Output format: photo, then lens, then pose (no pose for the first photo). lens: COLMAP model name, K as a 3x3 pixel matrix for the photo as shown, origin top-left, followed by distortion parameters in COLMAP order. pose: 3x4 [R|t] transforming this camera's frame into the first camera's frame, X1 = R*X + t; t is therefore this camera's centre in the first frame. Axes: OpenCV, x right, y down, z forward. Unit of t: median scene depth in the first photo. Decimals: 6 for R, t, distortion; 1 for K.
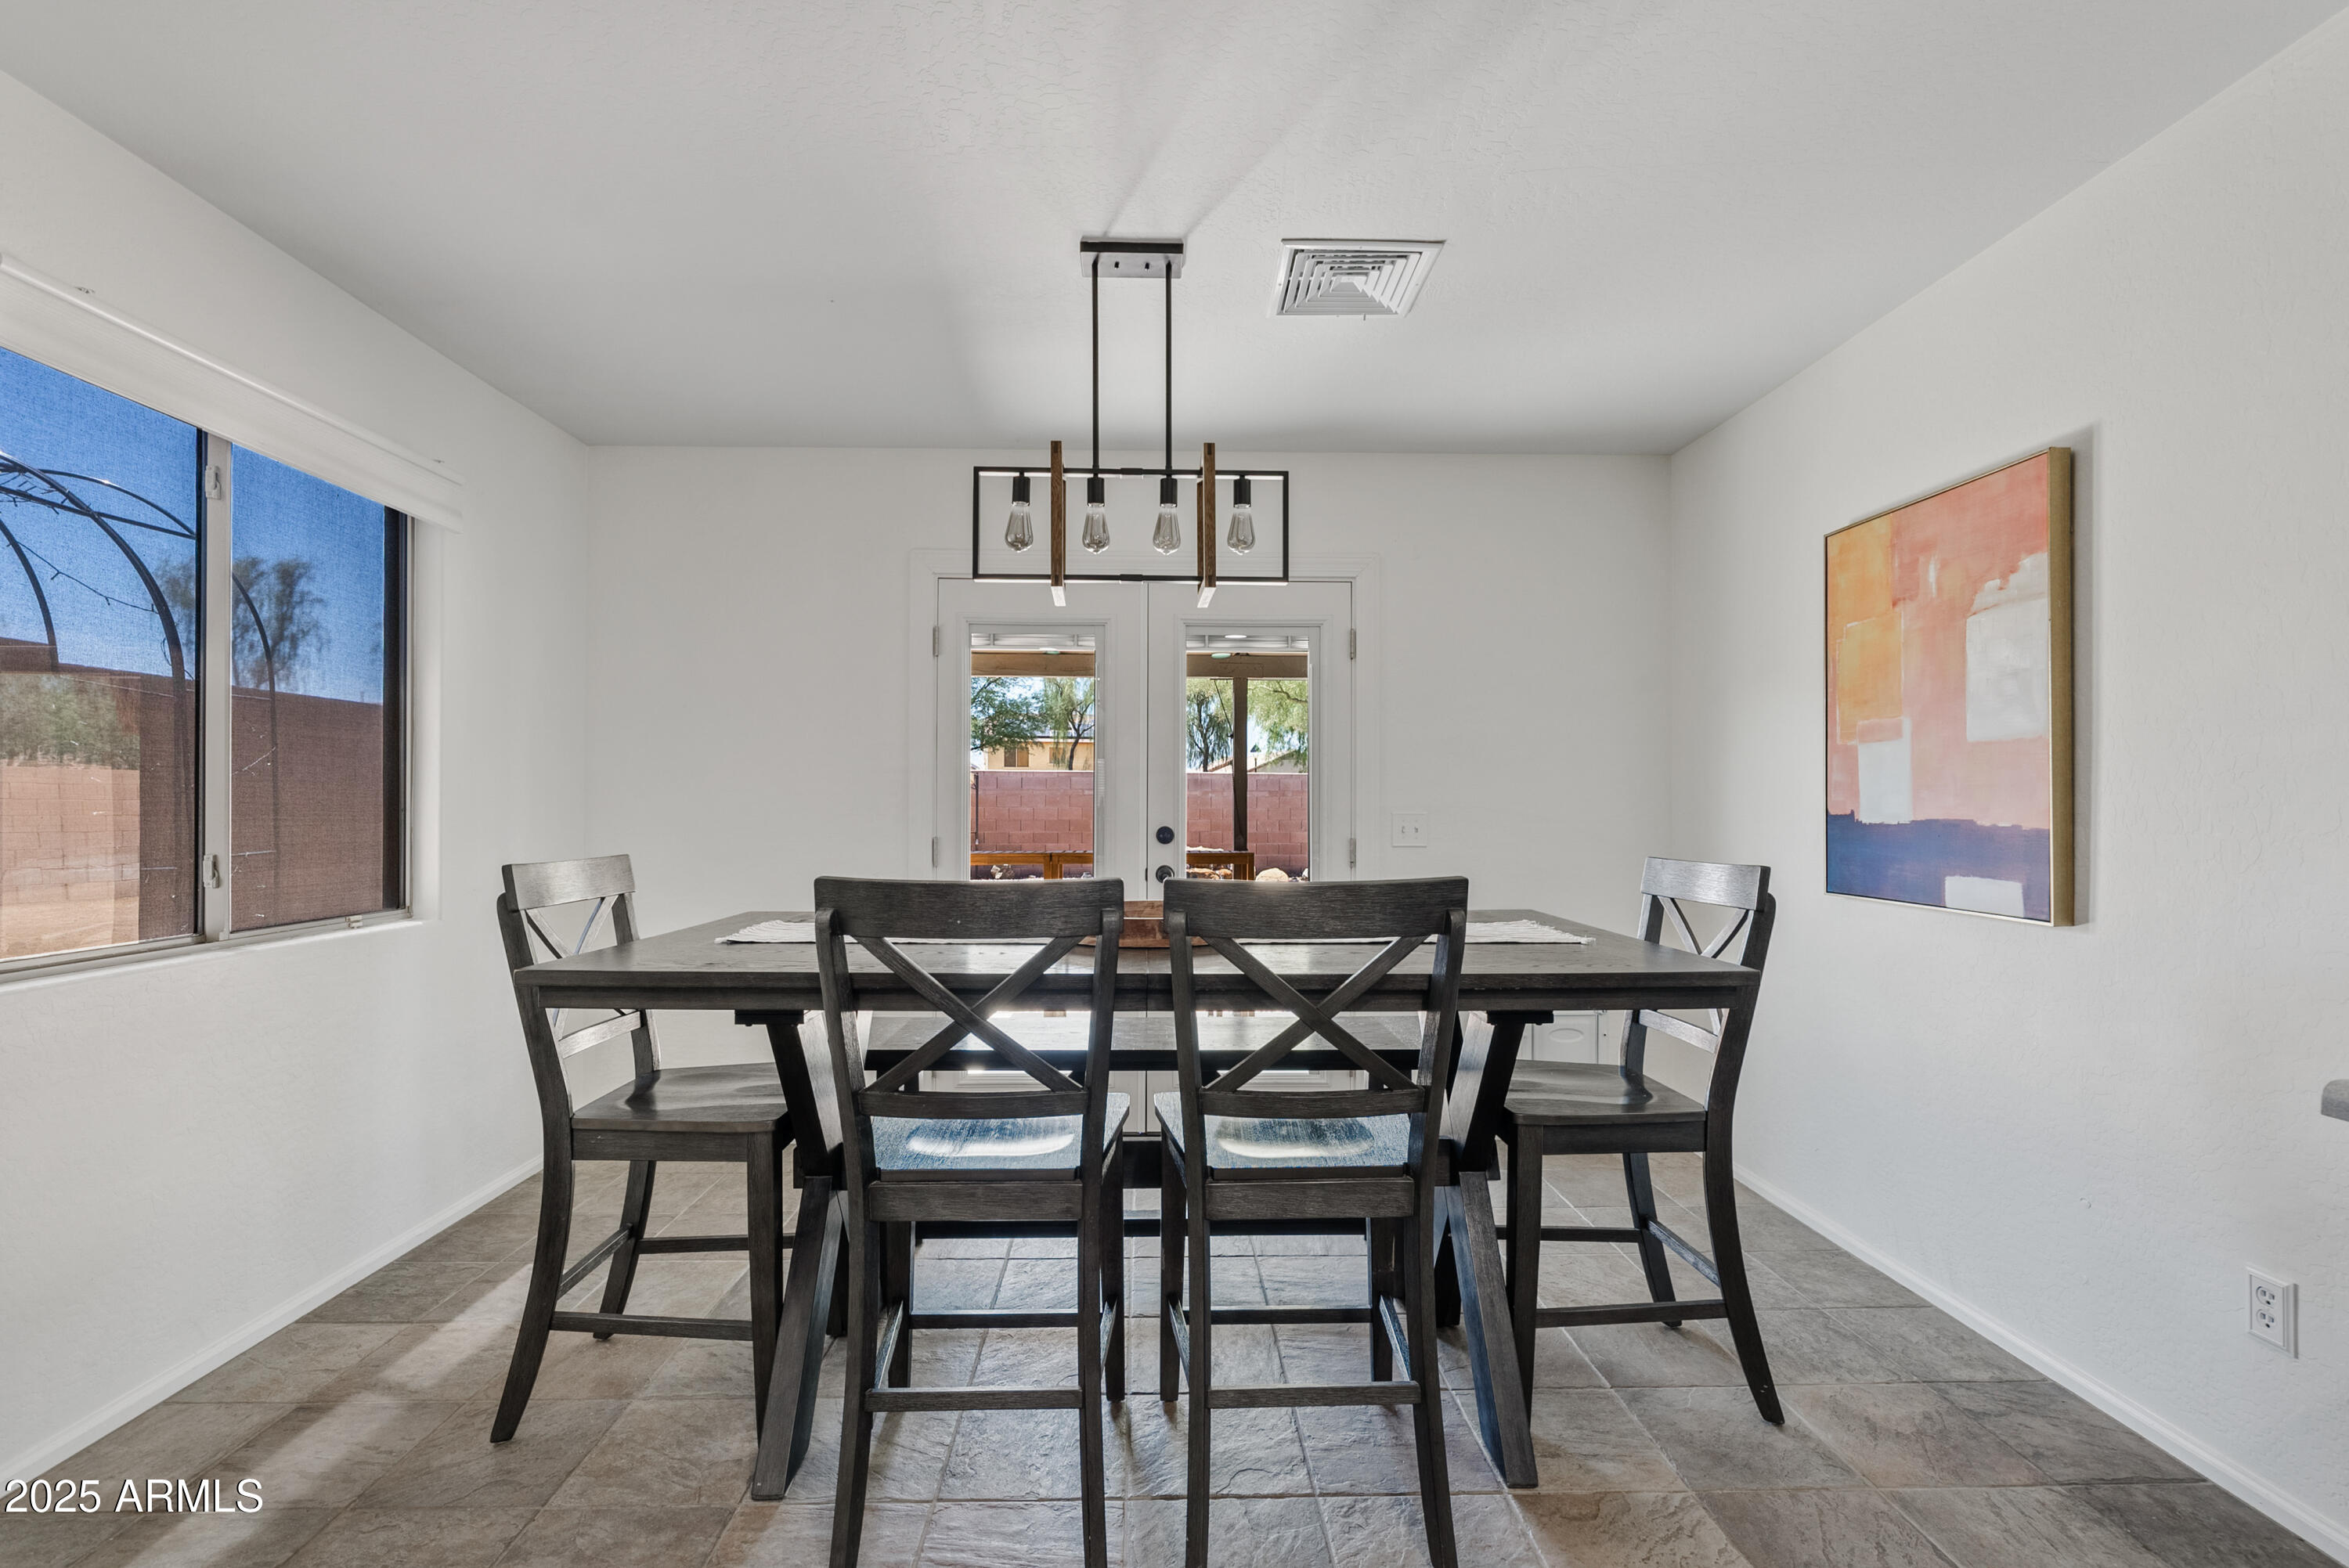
lens RADIAL K [[1066.9, 0, 1177.4], [0, 1066.9, 798.8], [0, 0, 1]] dist [-0.003805, 0.001300]
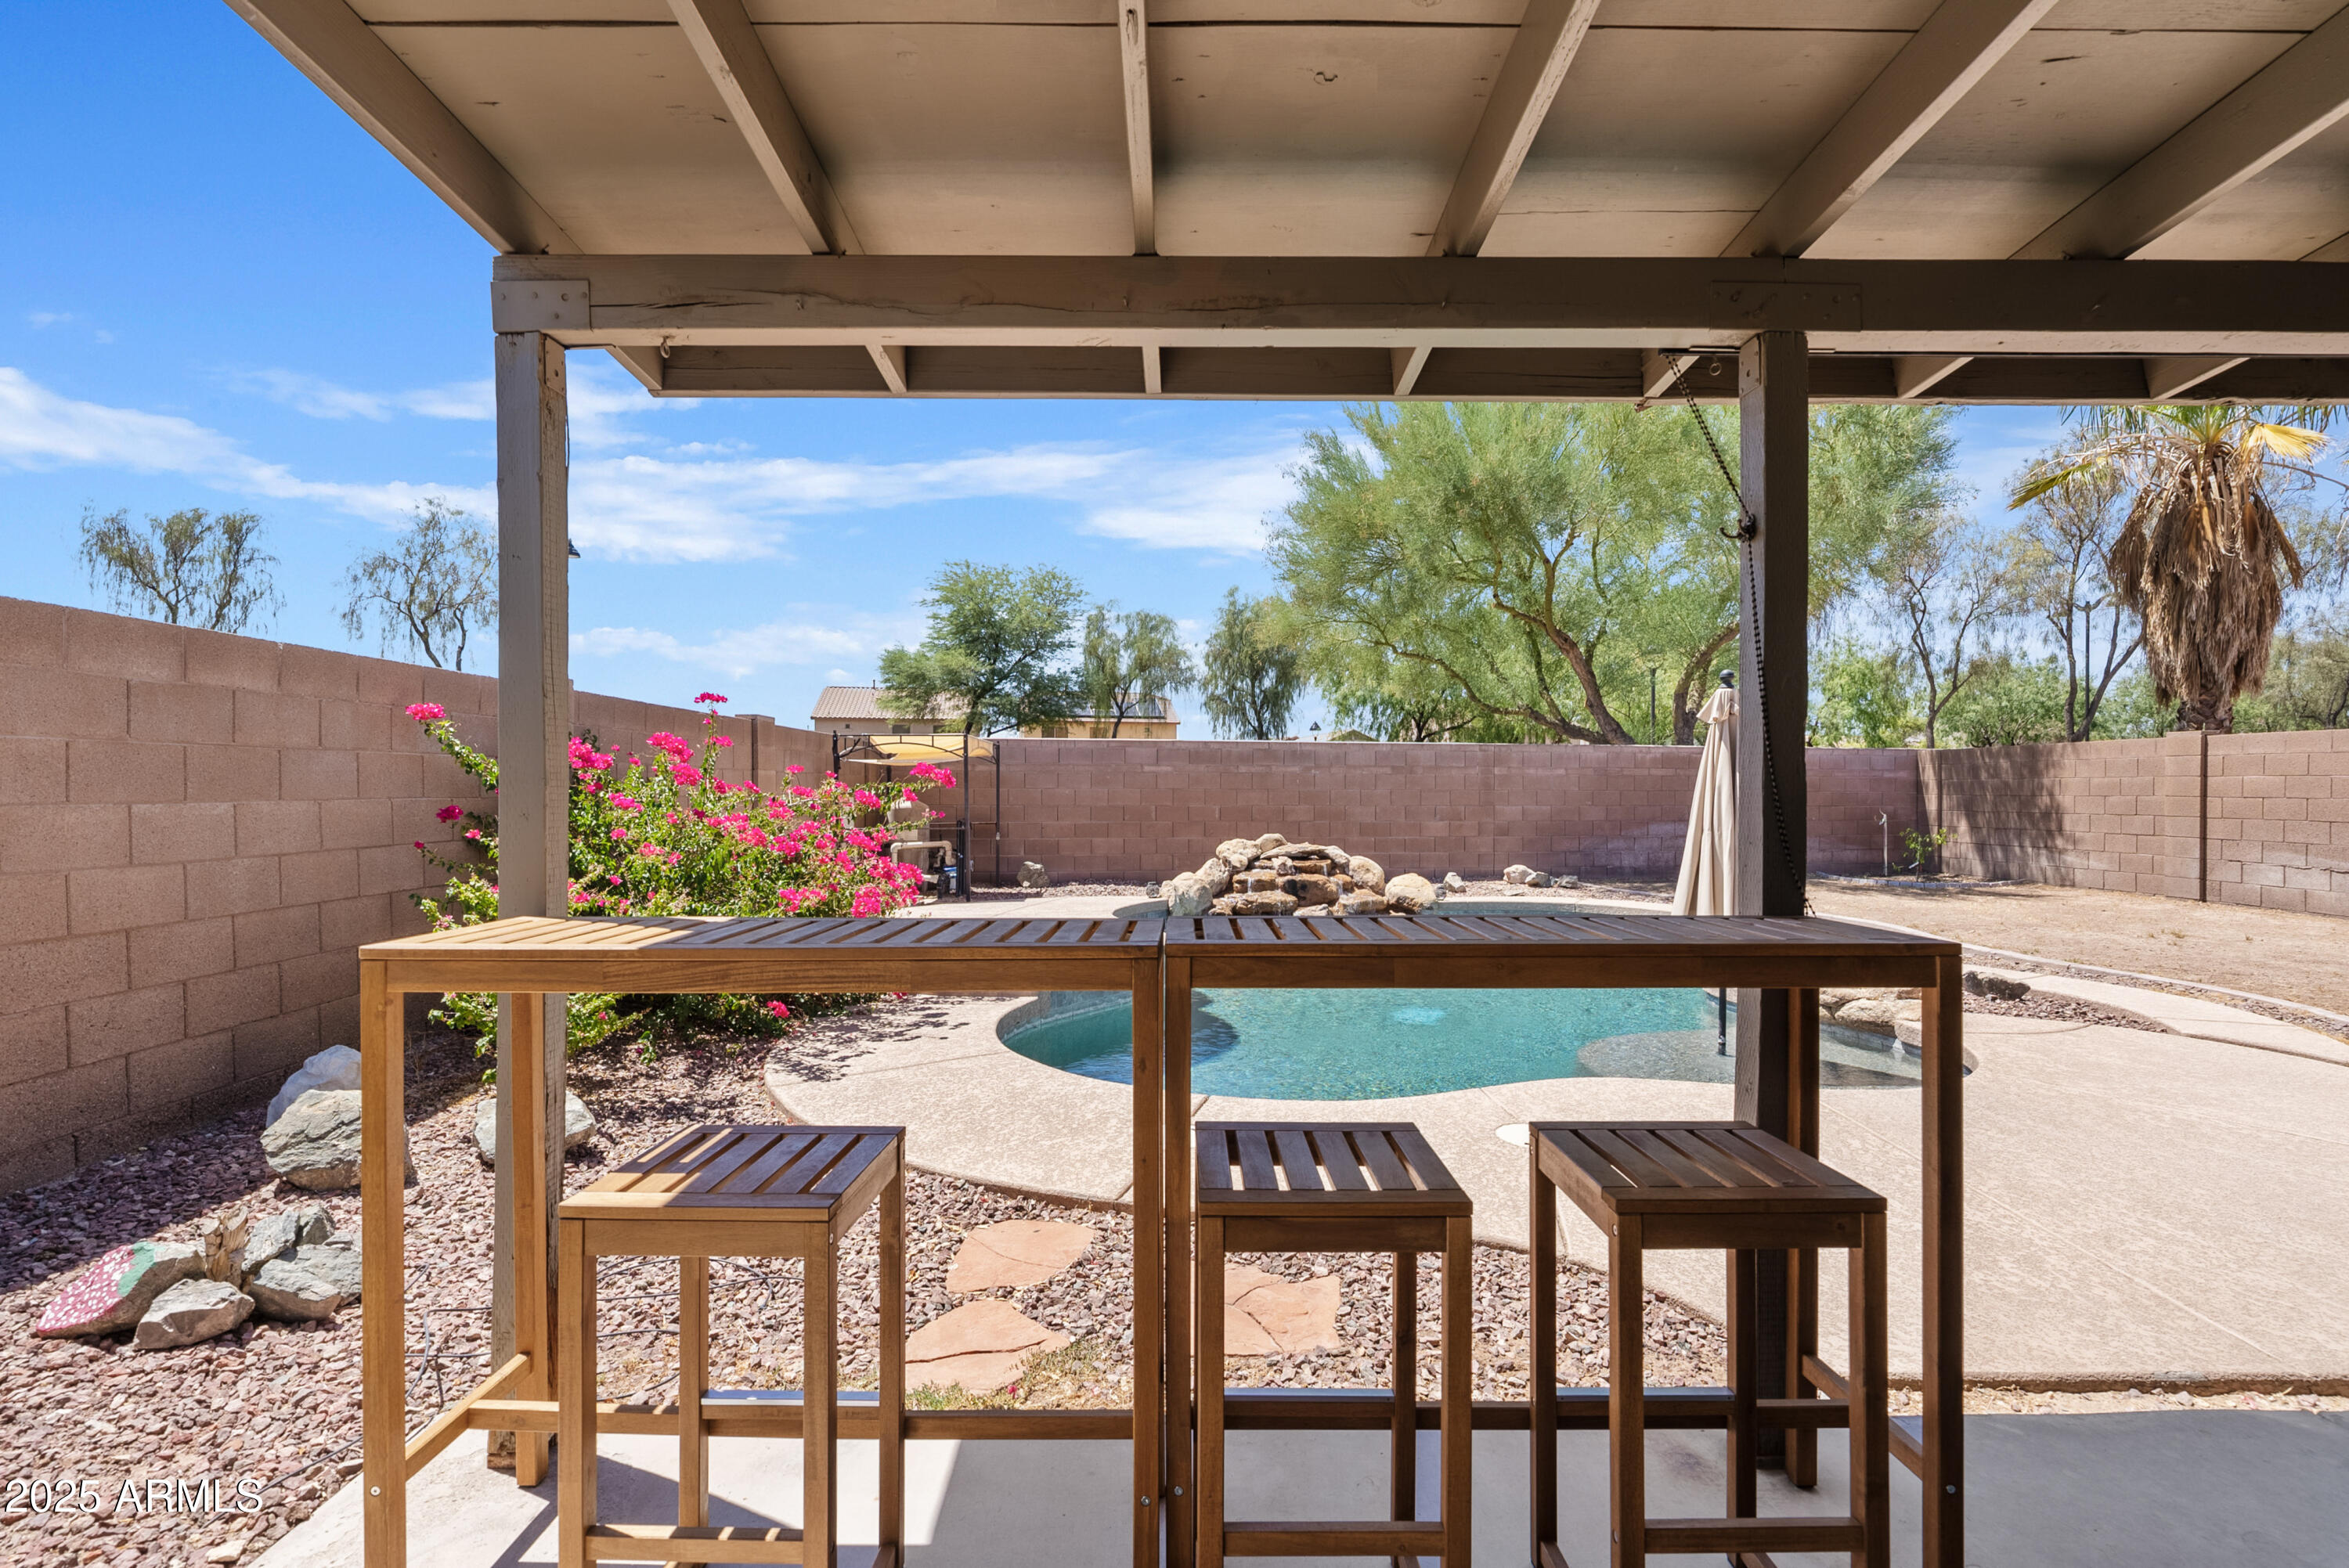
lens RADIAL K [[1076.9, 0, 1187.9], [0, 1076.9, 779.2], [0, 0, 1]] dist [0.001454, -0.000060]
pose [[0.999635, -0.000714, -0.026999, -0.014257], [0.000617, 0.999993, -0.003630, 0.001489], [0.027002, 0.003612, 0.999629, 0.099361]]
